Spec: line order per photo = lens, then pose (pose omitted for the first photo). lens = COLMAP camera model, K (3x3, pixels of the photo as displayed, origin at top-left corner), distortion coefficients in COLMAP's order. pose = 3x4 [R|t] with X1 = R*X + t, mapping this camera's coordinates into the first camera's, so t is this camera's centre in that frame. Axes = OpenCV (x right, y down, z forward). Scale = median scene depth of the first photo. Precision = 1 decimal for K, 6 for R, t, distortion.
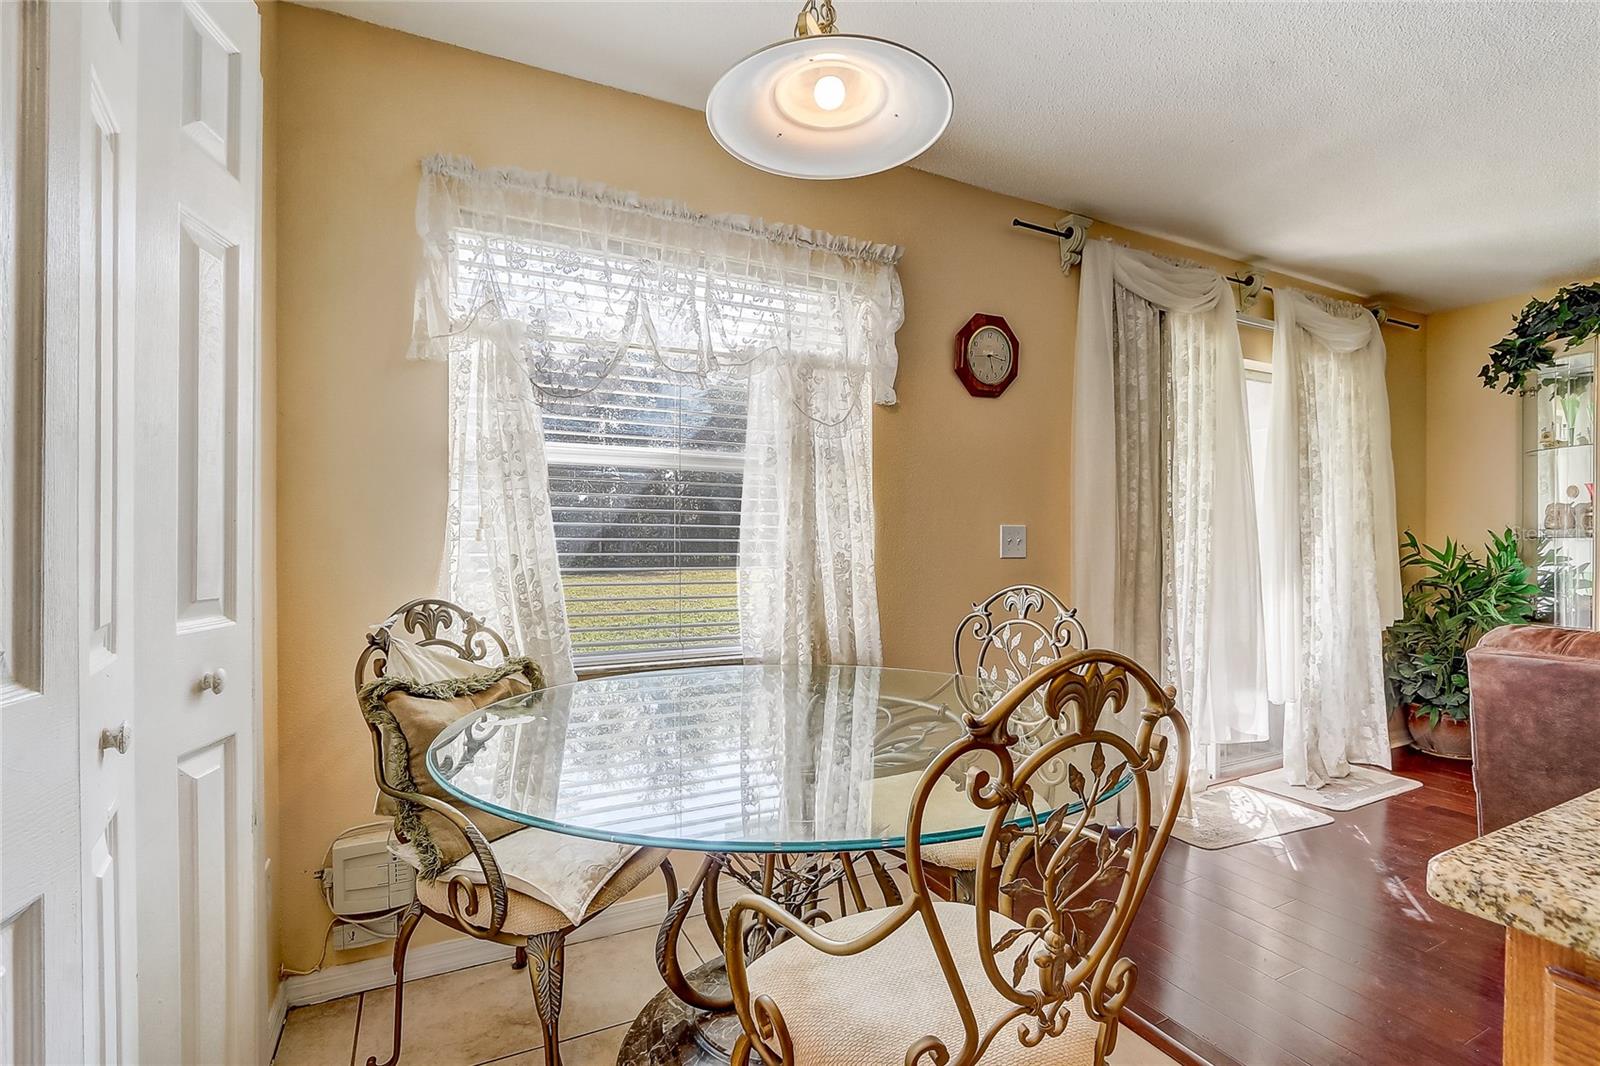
lens RADIAL K [[743.6, 0, 803.6], [0, 743.6, 550.9], [0, 0, 1]] dist [-0.011789, 0.001414]
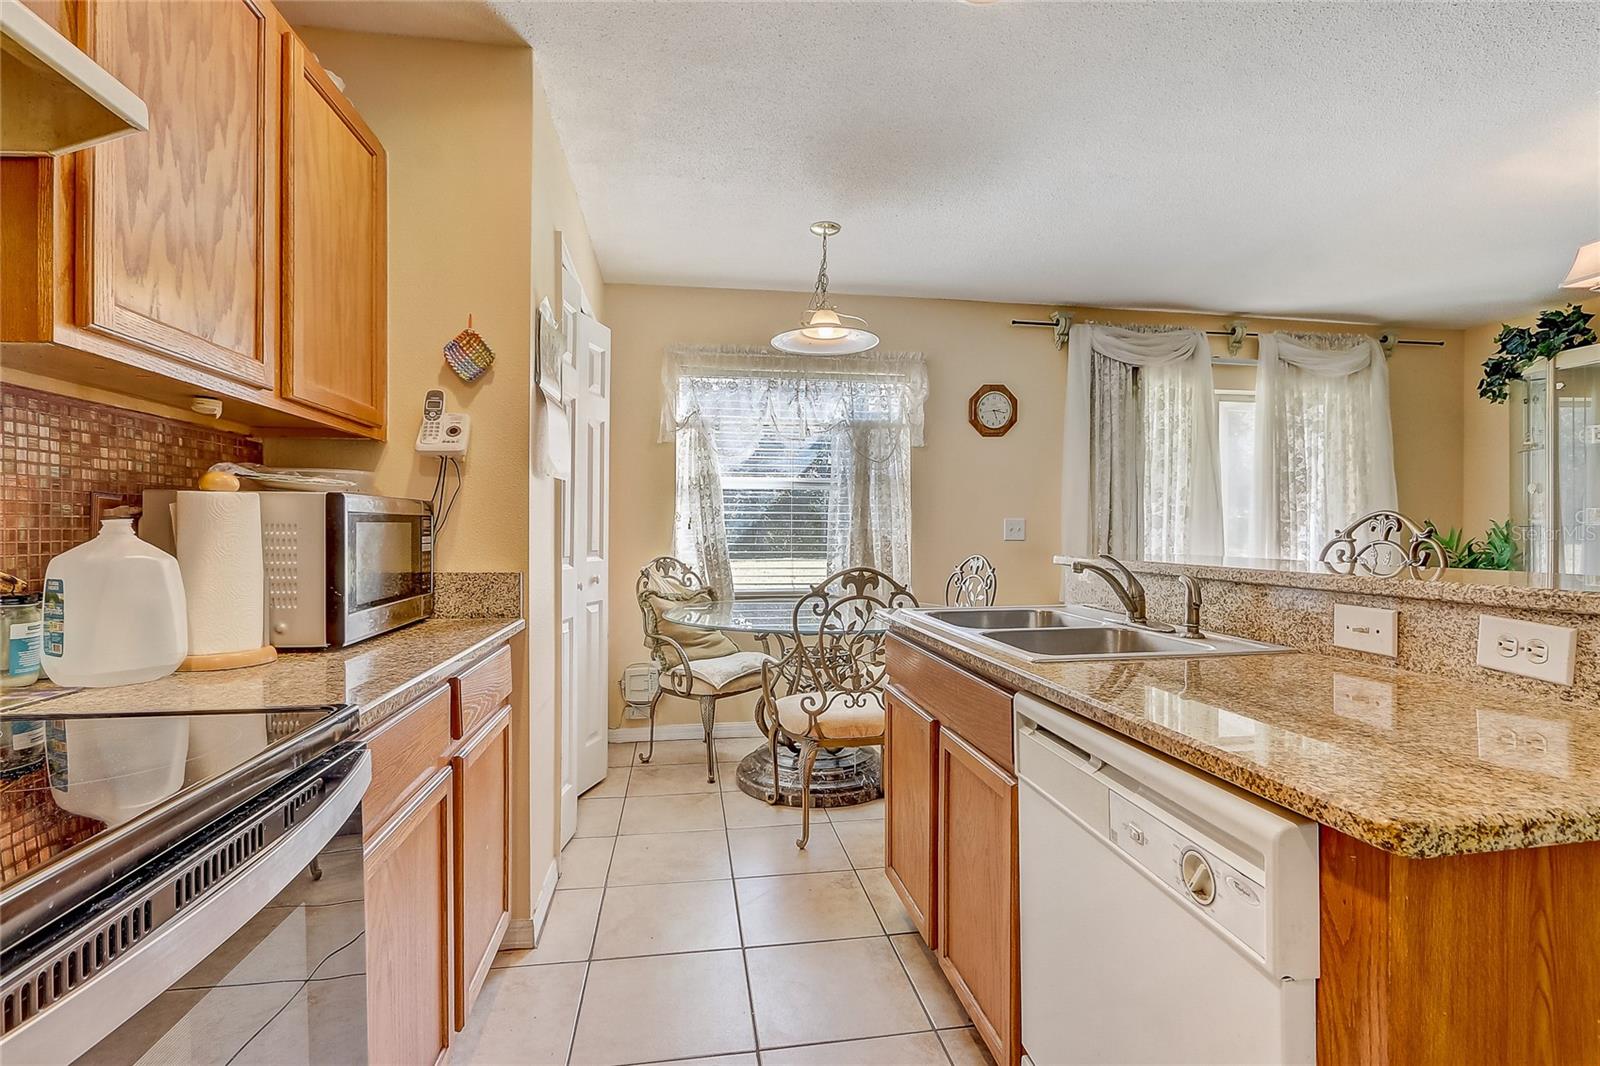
lens RADIAL K [[739.1, 0, 800.0], [0, 739.1, 533.0], [0, 0, 1]] dist [-0.012008, 0.000783]
pose [[0.952587, 0.003192, -0.304251, 0.431380], [-0.004771, 0.999979, -0.004450, 0.004610], [0.304230, 0.005690, 0.952582, -0.771415]]
